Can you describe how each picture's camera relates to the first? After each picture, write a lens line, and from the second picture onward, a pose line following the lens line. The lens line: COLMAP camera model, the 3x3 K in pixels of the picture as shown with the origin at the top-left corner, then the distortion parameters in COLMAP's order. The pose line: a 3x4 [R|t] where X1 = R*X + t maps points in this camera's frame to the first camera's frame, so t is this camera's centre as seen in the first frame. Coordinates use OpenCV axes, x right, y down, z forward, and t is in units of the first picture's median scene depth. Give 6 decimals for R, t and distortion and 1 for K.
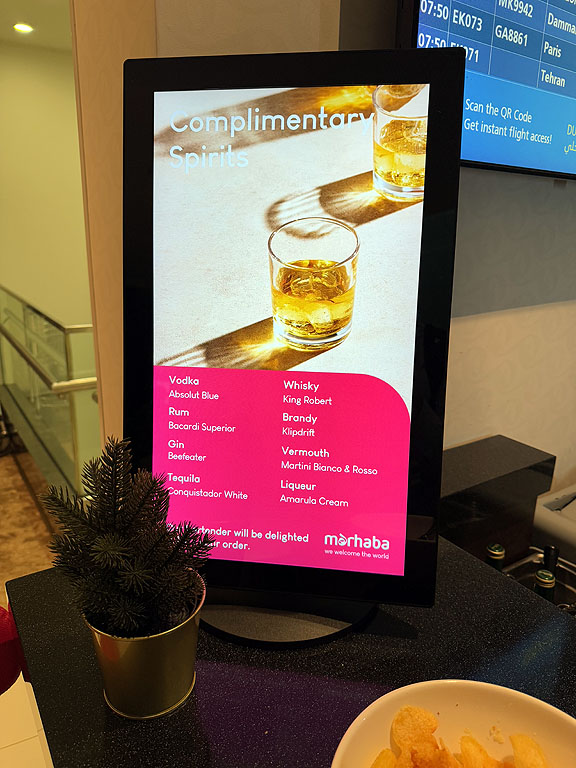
lens RADIAL K [[552.5, 0, 292.8], [0, 552.5, 387.4], [0, 0, 1]] dist [-0.029043, -0.005306]
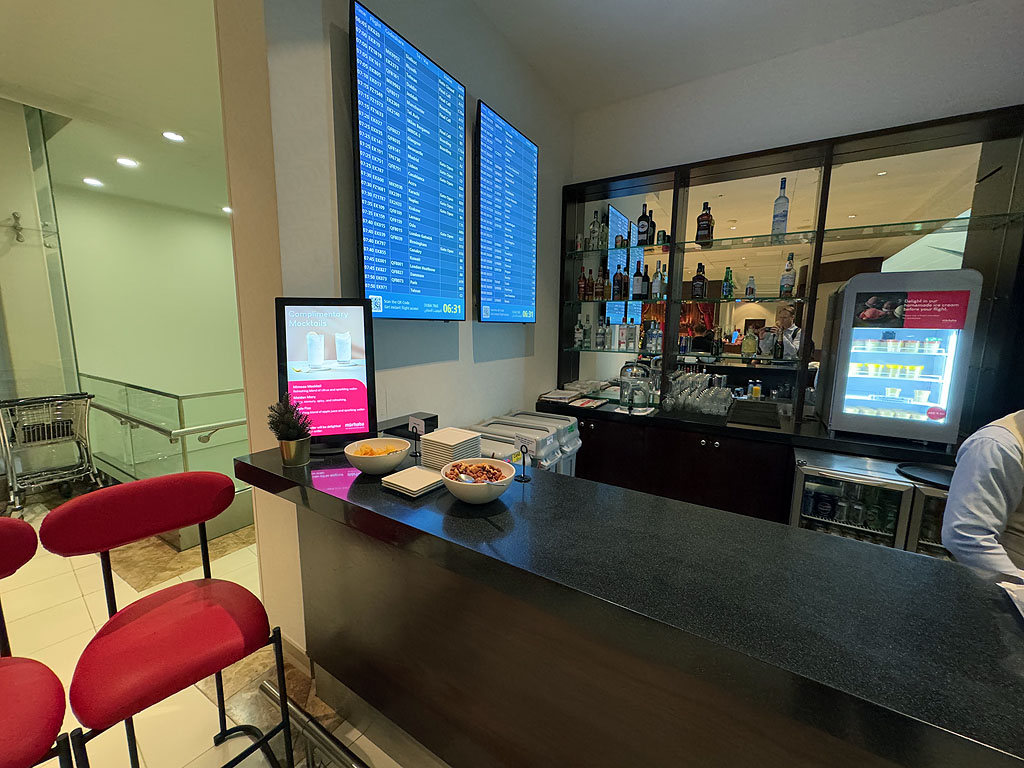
lens RADIAL K [[408.6, 0, 514.9], [0, 408.6, 385.5], [0, 0, 1]] dist [-0.003828, -0.000626]
pose [[0.912786, -0.071541, 0.402125, 0.014345], [0.123244, 0.986893, -0.104176, 0.426490], [-0.389402, 0.144650, 0.909639, -1.881162]]
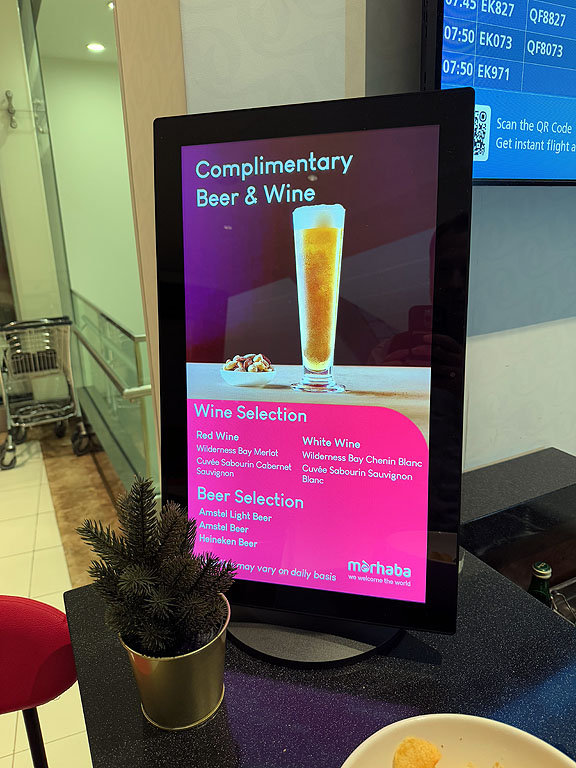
lens RADIAL K [[552.5, 0, 295.4], [0, 552.5, 382.4], [0, 0, 1]] dist [-0.029043, -0.005306]
pose [[0.991955, -0.013232, -0.125898, 0.092696], [0.013634, 0.999904, 0.002326, -0.071626], [0.125855, -0.004024, 0.992041, -0.041032]]
